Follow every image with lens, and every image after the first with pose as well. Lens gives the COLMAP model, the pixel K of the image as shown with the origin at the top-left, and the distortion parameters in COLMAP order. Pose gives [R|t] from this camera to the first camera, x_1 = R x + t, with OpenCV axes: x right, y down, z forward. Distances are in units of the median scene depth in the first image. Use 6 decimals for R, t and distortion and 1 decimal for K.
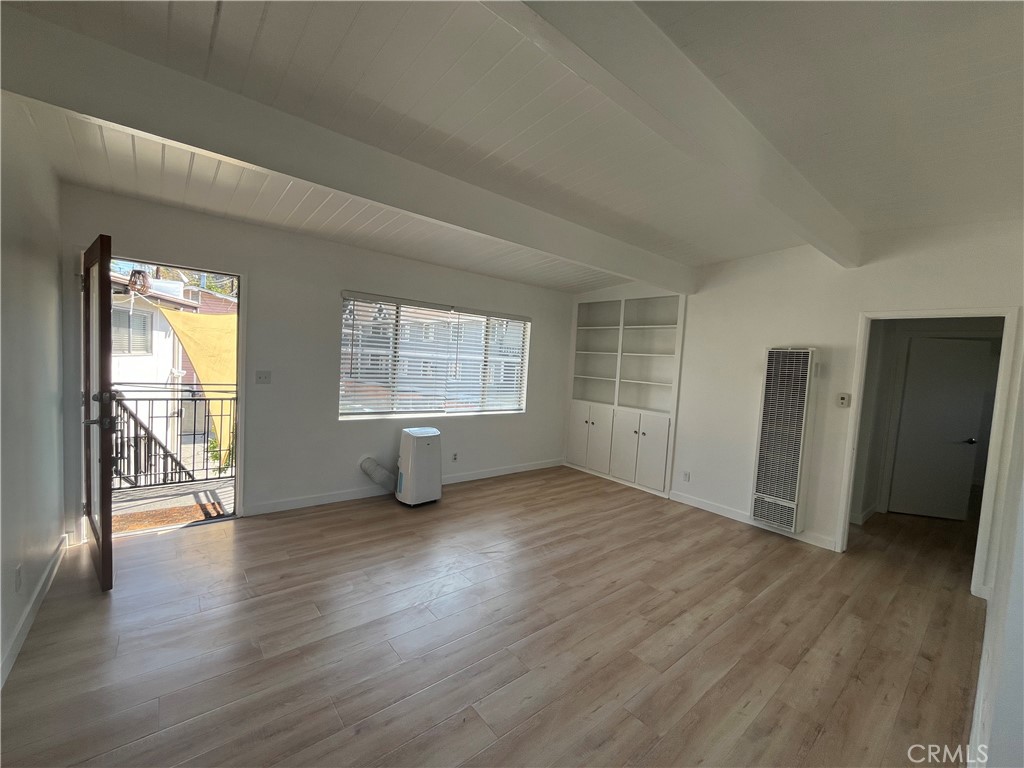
lens RADIAL K [[418.2, 0, 508.7], [0, 418.2, 382.7], [0, 0, 1]] dist [-0.002038, -0.000223]
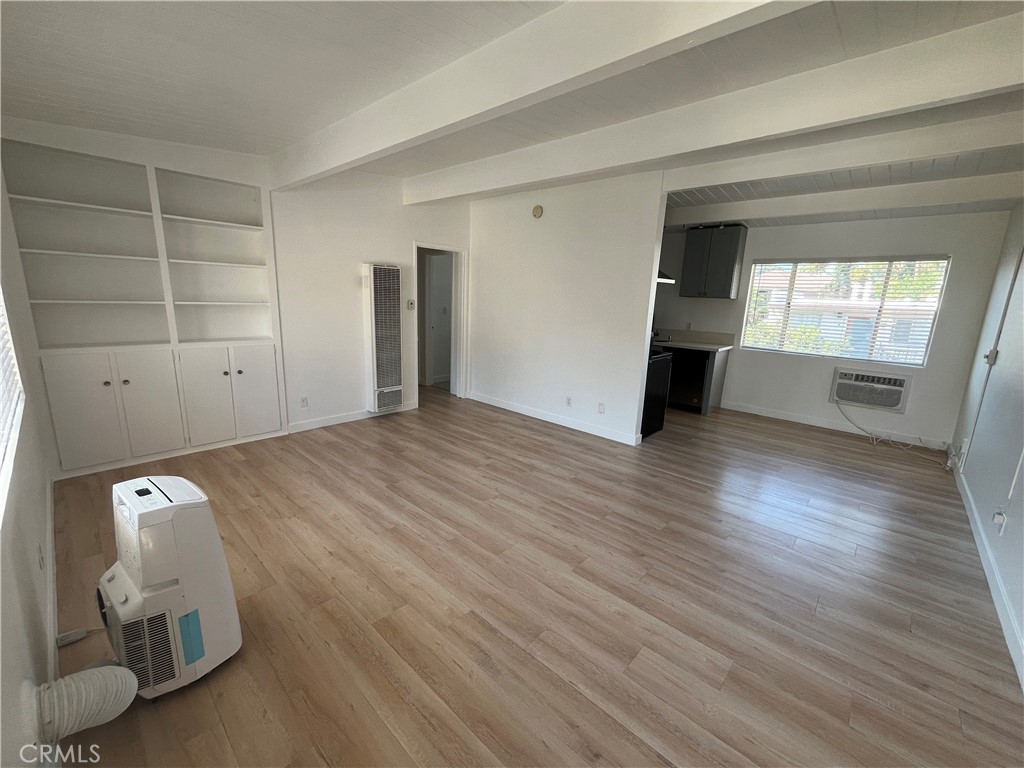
lens RADIAL K [[415.5, 0, 512.0], [0, 415.5, 384.0], [0, 0, 1]] dist [-0.003264, -0.000165]
pose [[-0.134050, -0.272123, 0.952880, -0.654783], [0.008582, 0.961203, 0.275707, -0.084680], [-0.990937, 0.045136, -0.126514, 0.845079]]
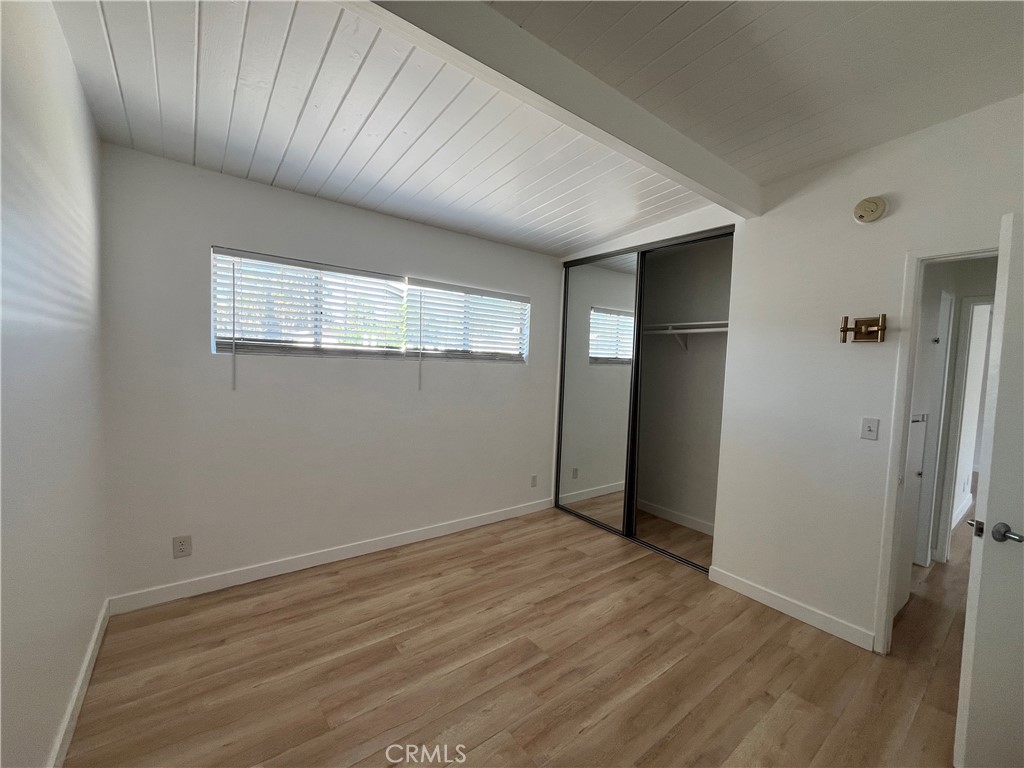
lens RADIAL K [[415.5, 0, 512.0], [0, 415.5, 384.0], [0, 0, 1]] dist [-0.003264, -0.000165]
pose [[-0.997137, -0.066094, 0.036747, 0.305712], [-0.063509, 0.995692, 0.067557, 0.019608], [-0.041053, 0.065030, -0.997038, 1.295567]]
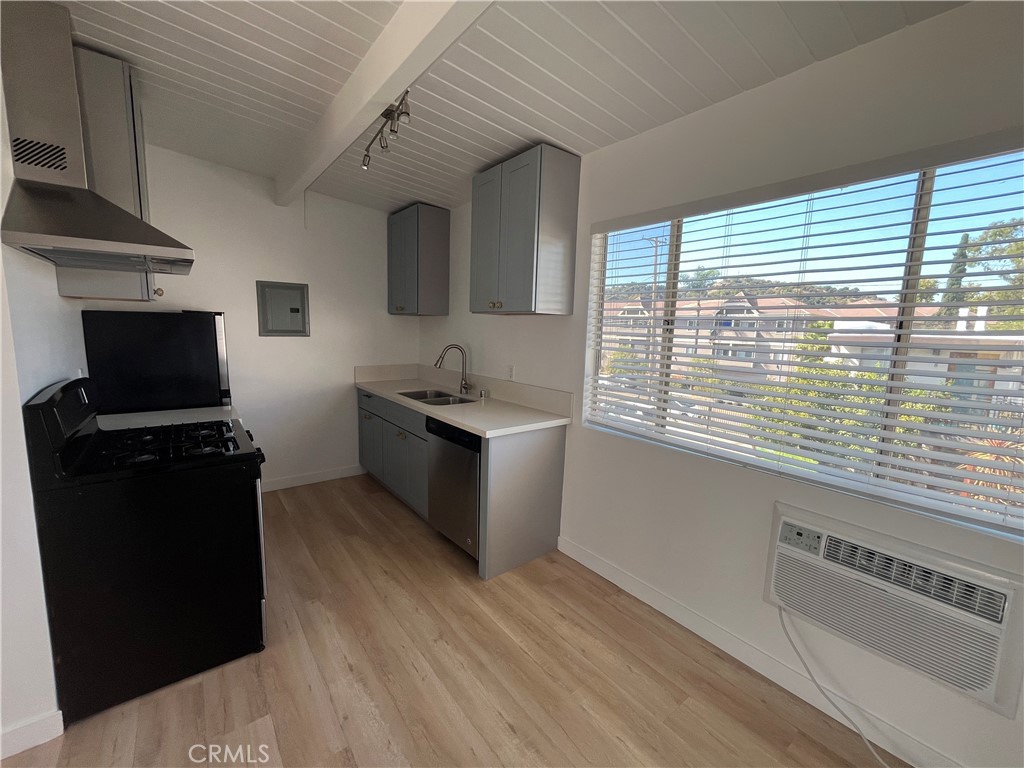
lens RADIAL K [[418.2, 0, 508.7], [0, 418.2, 382.7], [0, 0, 1]] dist [-0.002038, -0.000223]
pose [[0.031045, -0.190915, 0.981116, 0.095315], [0.028446, 0.981360, 0.190062, 0.020800], [-0.999113, 0.022009, 0.035897, -0.133716]]
